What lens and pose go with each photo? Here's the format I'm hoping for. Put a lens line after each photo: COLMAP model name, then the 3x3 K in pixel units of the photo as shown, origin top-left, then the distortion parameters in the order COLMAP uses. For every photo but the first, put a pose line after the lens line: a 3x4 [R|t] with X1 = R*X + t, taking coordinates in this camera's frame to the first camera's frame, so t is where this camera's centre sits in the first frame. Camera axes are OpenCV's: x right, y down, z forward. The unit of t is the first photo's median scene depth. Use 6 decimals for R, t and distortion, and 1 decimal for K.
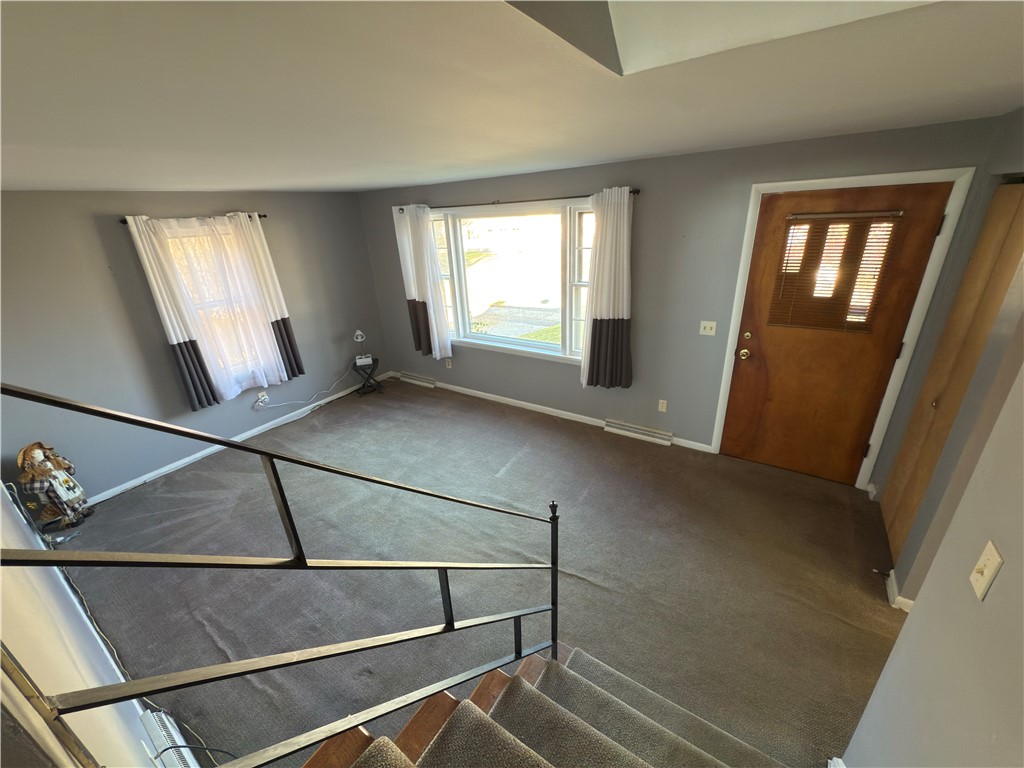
lens RADIAL K [[408.9, 0, 514.5], [0, 408.9, 385.0], [0, 0, 1]] dist [-0.004255, -0.000299]
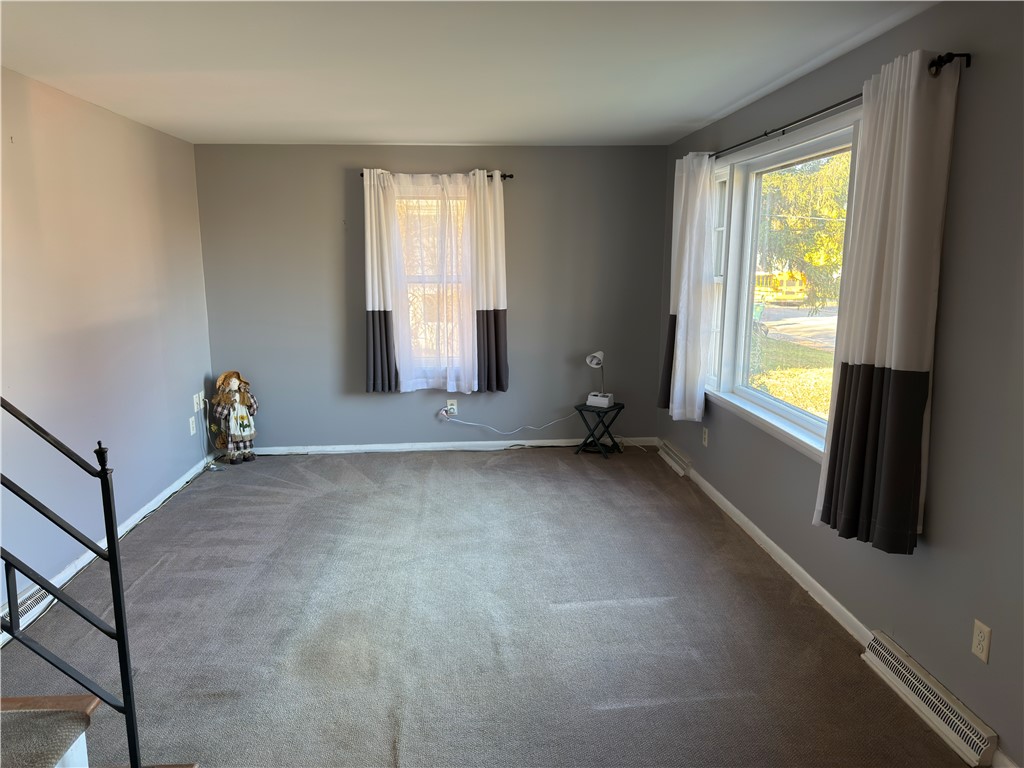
lens RADIAL K [[718.7, 0, 512.9], [0, 718.7, 389.7], [0, 0, 1]] dist [0.073790, -0.057457]
pose [[0.609746, 0.192670, -0.768823, 0.512090], [-0.333169, 0.942450, -0.028051, 0.000180], [0.719172, 0.273252, 0.638847, 0.244565]]
